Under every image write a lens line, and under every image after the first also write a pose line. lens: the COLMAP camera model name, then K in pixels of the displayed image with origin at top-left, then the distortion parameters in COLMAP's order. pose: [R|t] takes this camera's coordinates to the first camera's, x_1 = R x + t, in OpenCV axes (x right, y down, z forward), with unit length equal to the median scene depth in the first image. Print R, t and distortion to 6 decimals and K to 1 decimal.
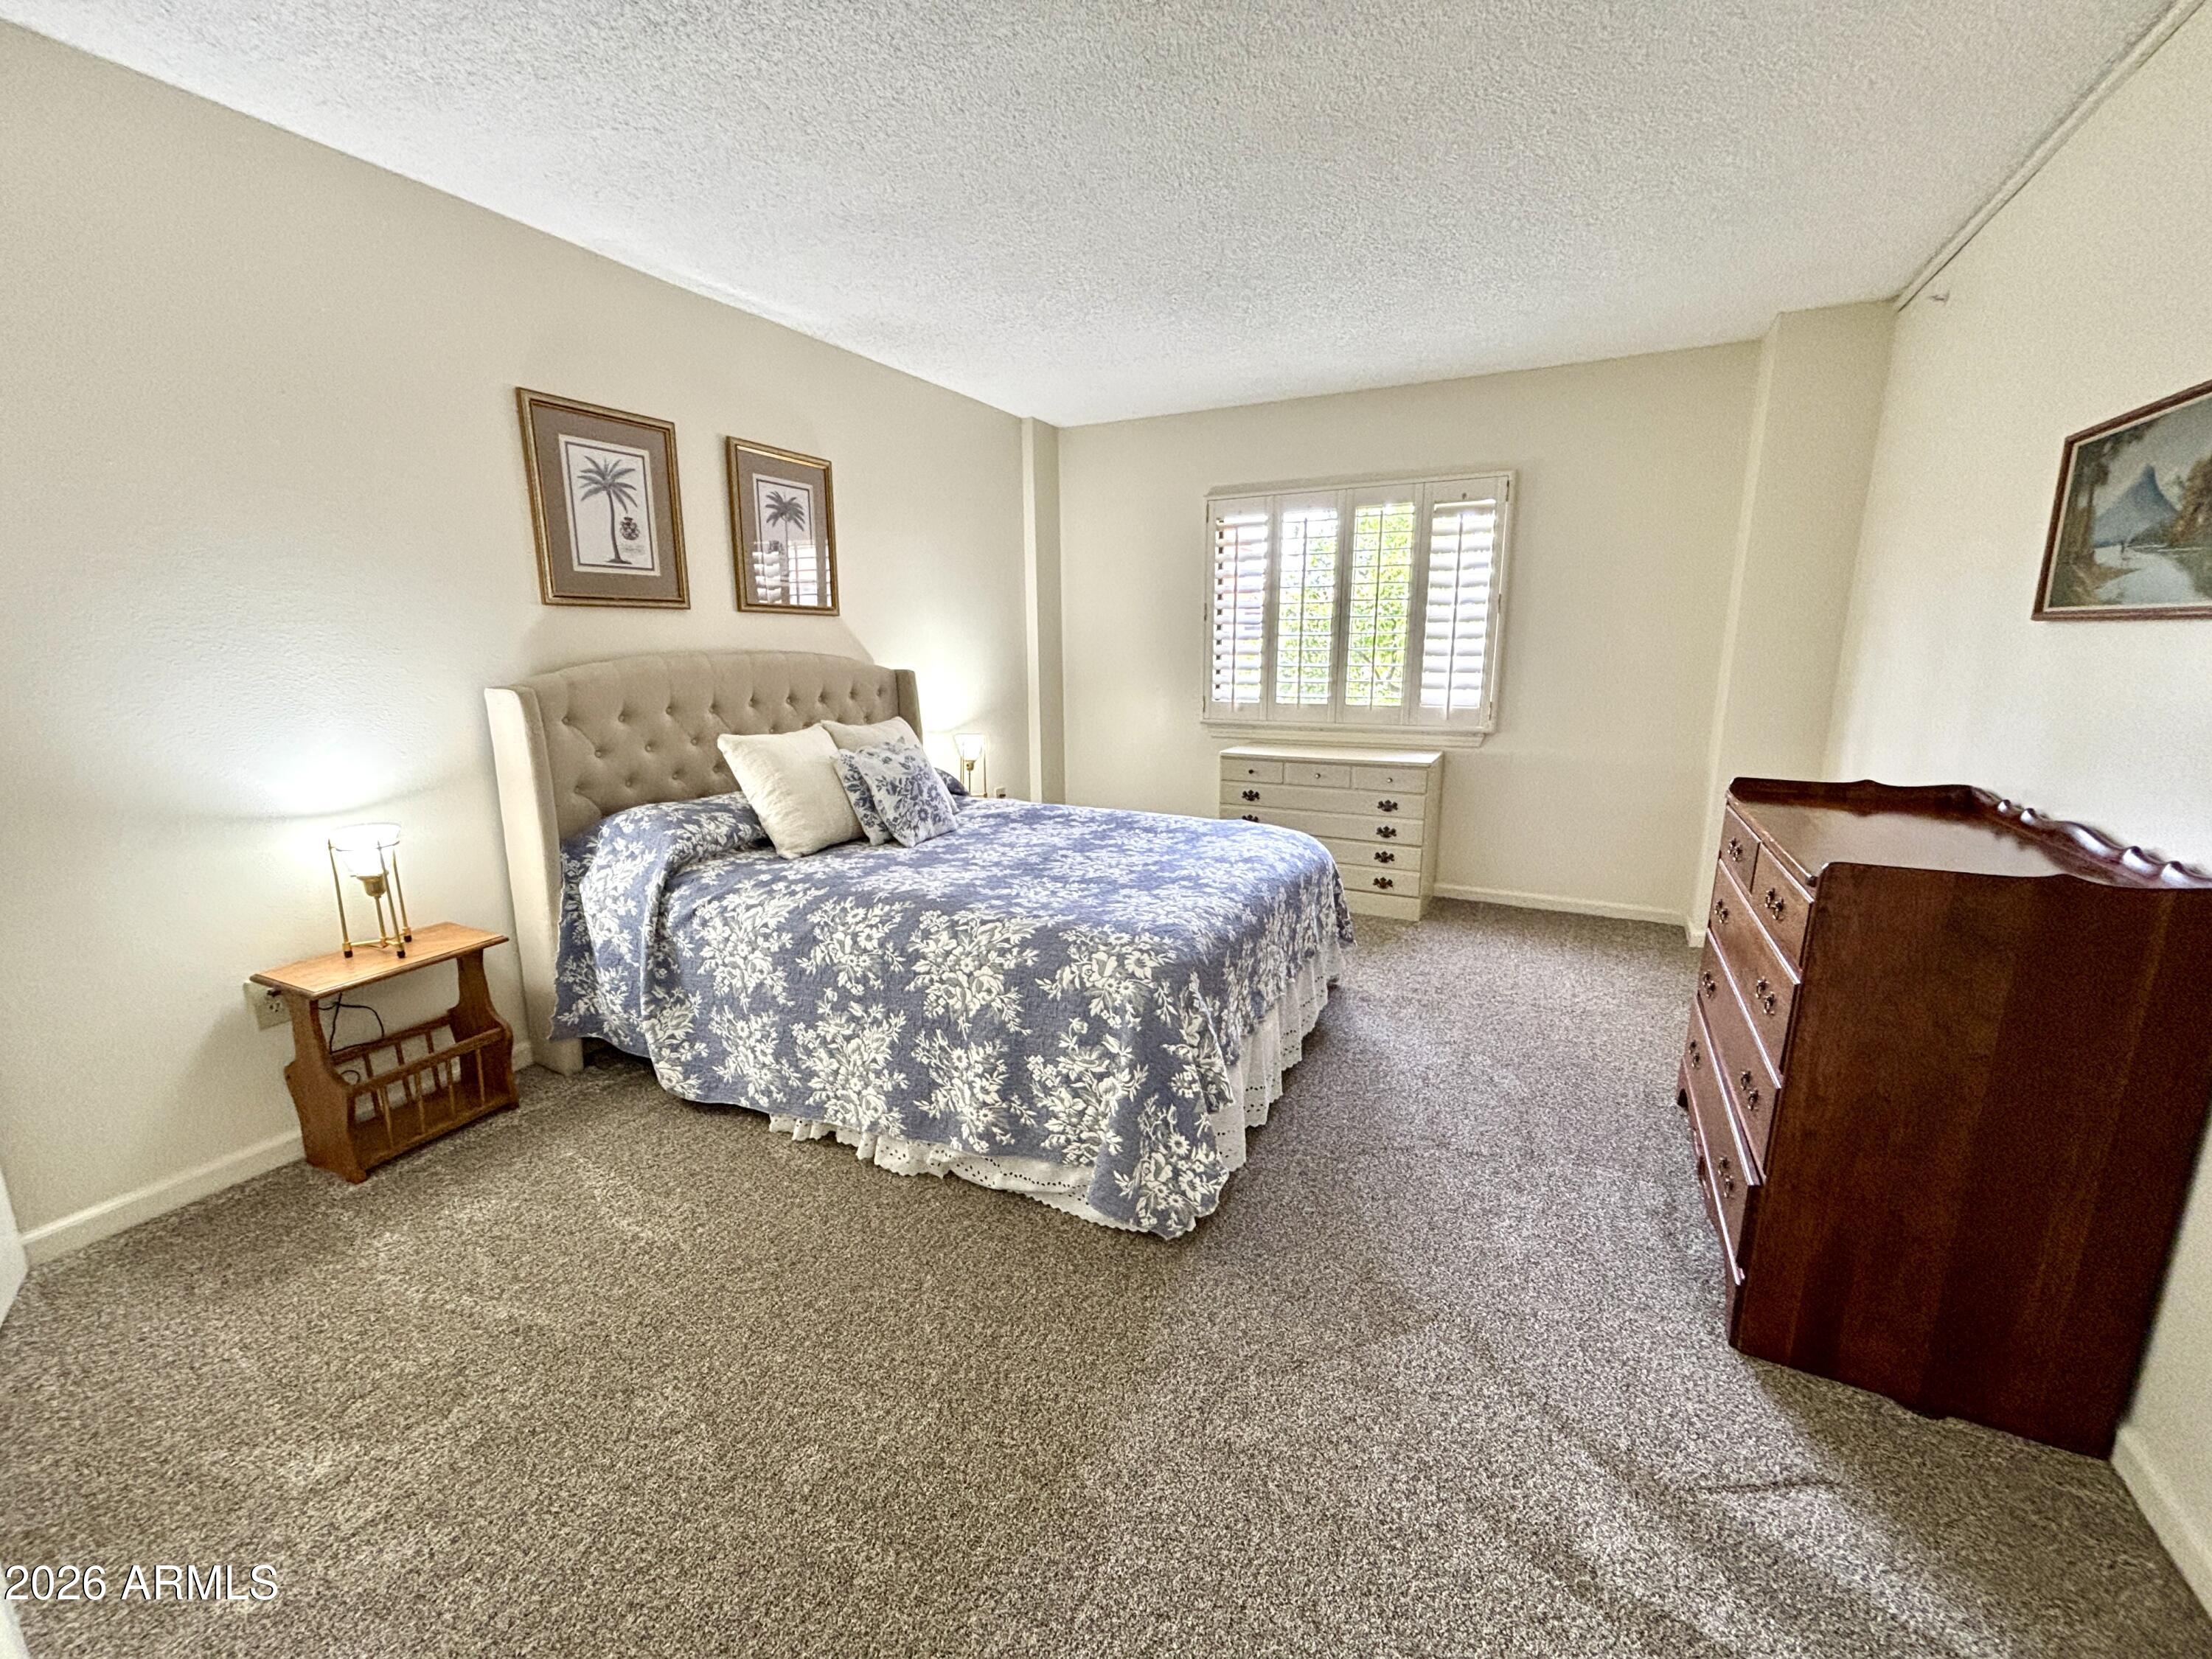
lens RADIAL K [[887.6, 0, 1106.0], [0, 887.6, 829.5], [0, 0, 1]] dist [0.000916, -0.007596]
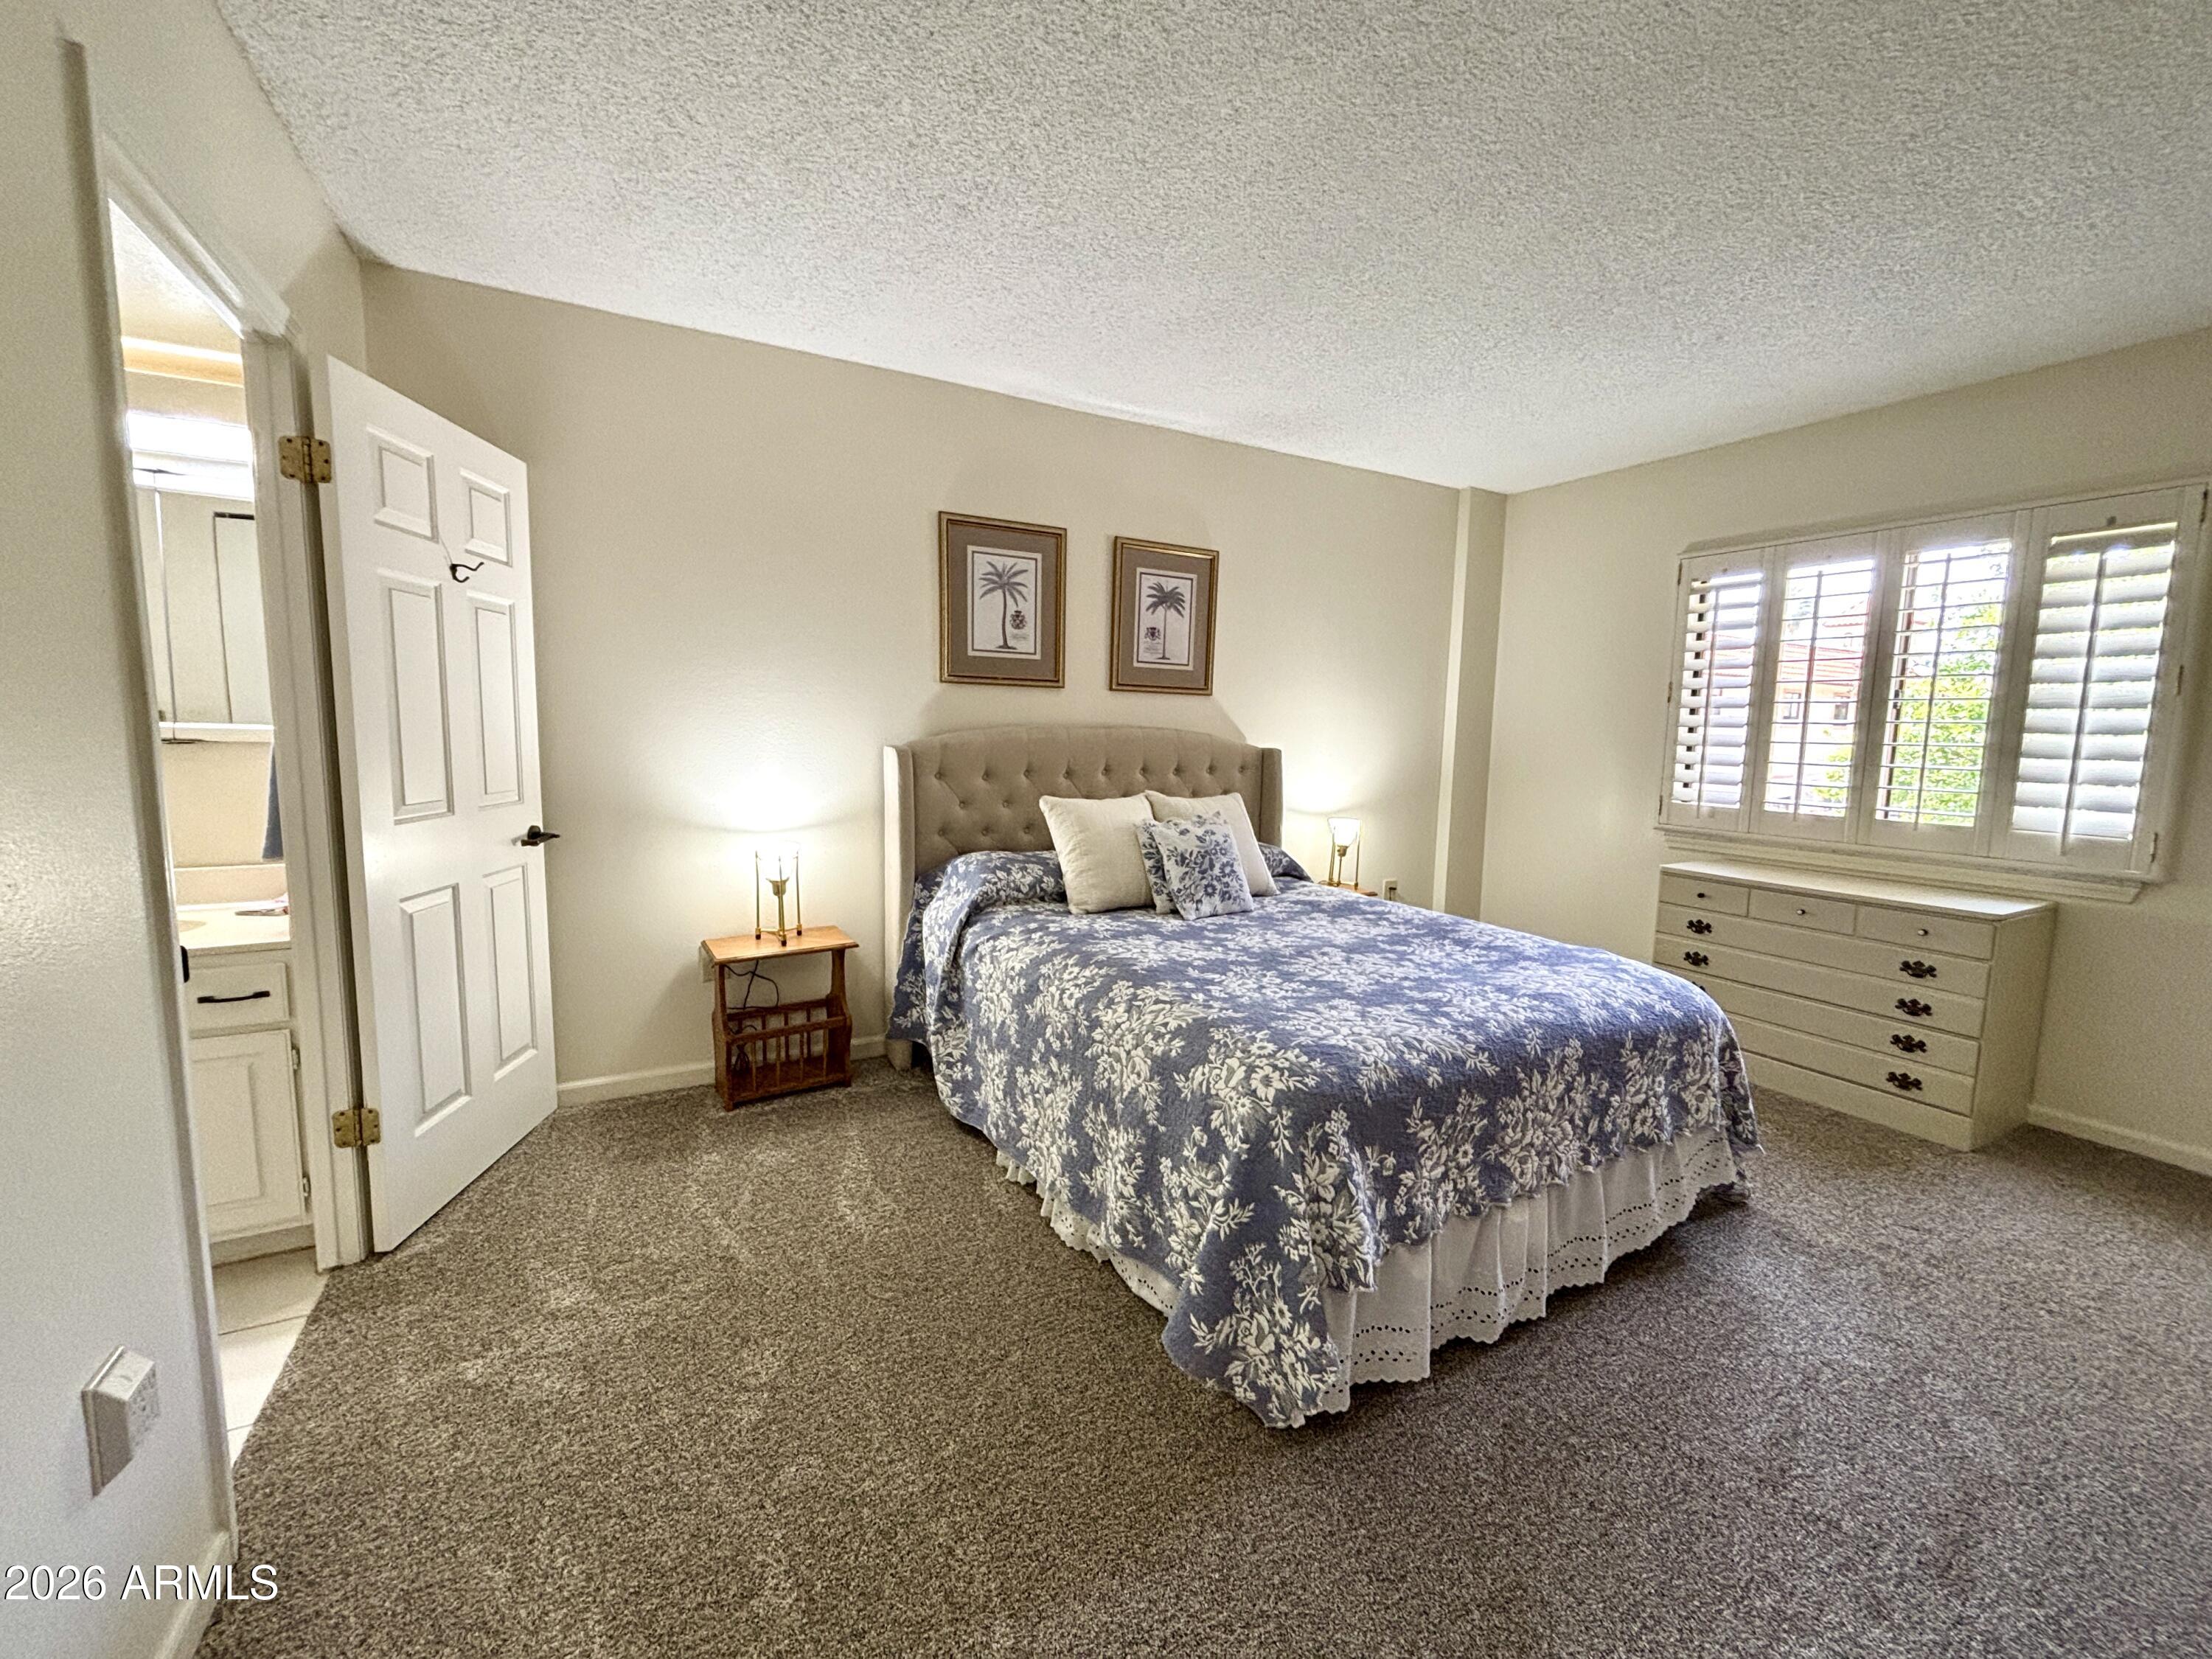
lens RADIAL K [[883.5, 0, 1106.0], [0, 883.5, 829.5], [0, 0, 1]] dist [0.001307, -0.006657]
pose [[0.828914, 0.085054, -0.552872, 0.273983], [-0.138324, 0.988844, -0.055264, -0.015195], [0.542003, 0.122284, 0.831432, 0.138073]]
